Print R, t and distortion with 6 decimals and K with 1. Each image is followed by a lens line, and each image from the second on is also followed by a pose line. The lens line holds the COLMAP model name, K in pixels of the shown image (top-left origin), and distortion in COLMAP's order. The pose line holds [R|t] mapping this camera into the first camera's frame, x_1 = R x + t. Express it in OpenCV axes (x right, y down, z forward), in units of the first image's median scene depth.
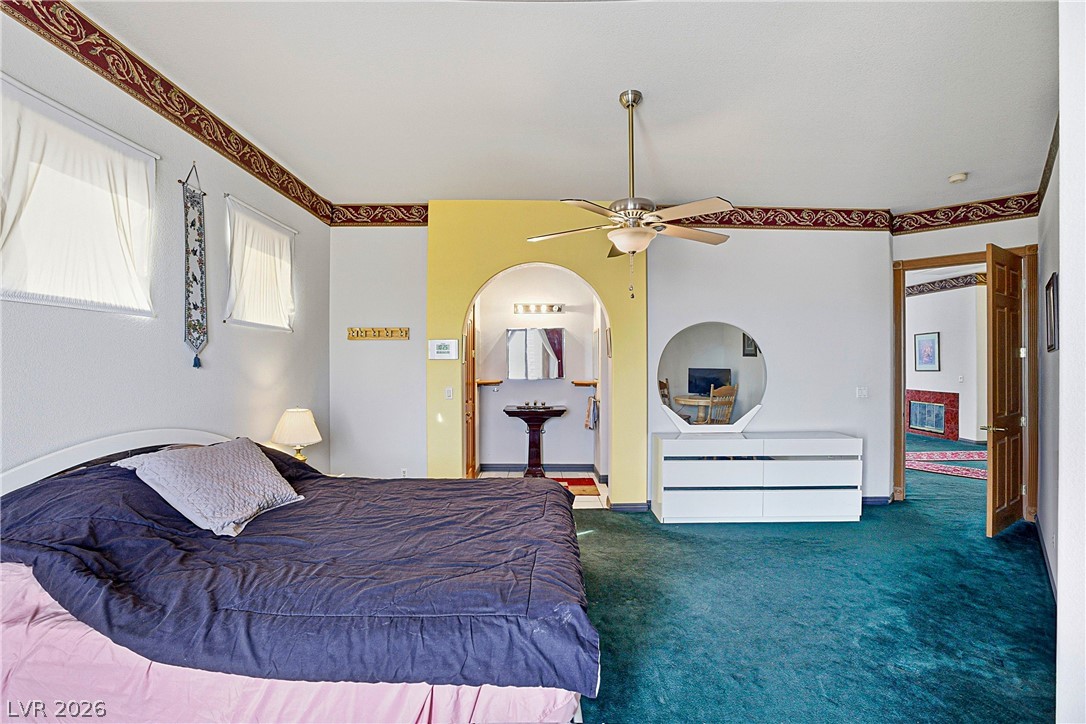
lens RADIAL K [[494.0, 0, 535.9], [0, 494.0, 358.6], [0, 0, 1]] dist [-0.019023, 0.001042]
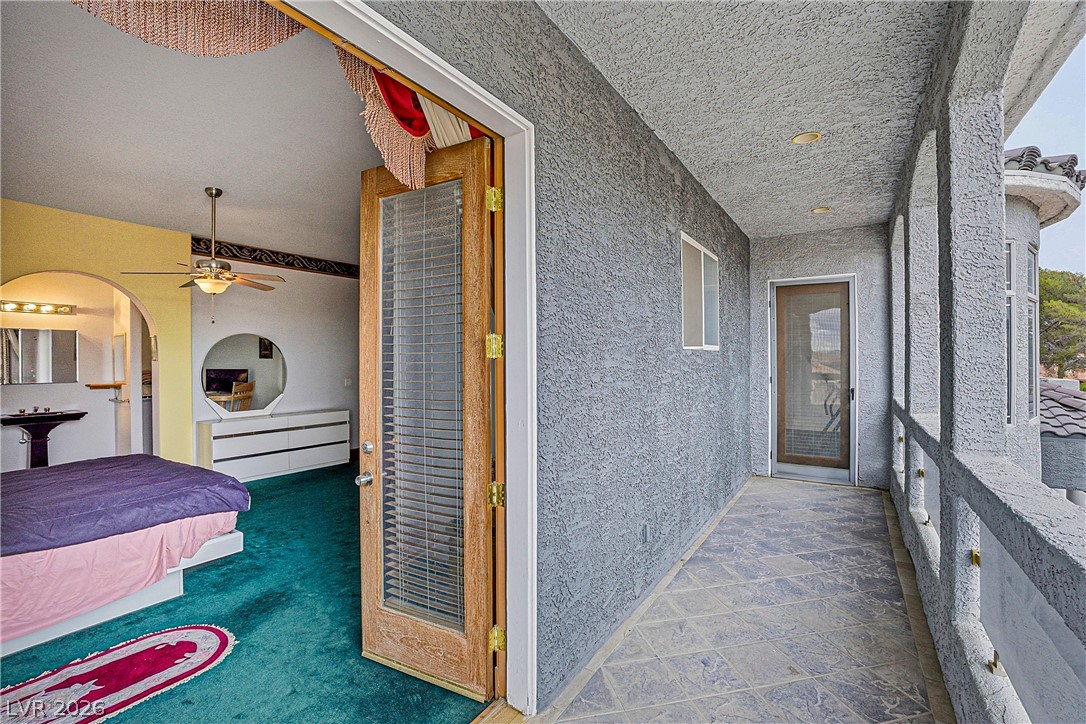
lens RADIAL K [[494.0, 0, 547.4], [0, 494.0, 353.5], [0, 0, 1]] dist [-0.019023, 0.001042]
pose [[0.564068, 0.006577, 0.825702, -0.216080], [-0.001238, 0.999974, -0.007119, -0.010321], [-0.825727, 0.002993, 0.564061, -0.321890]]
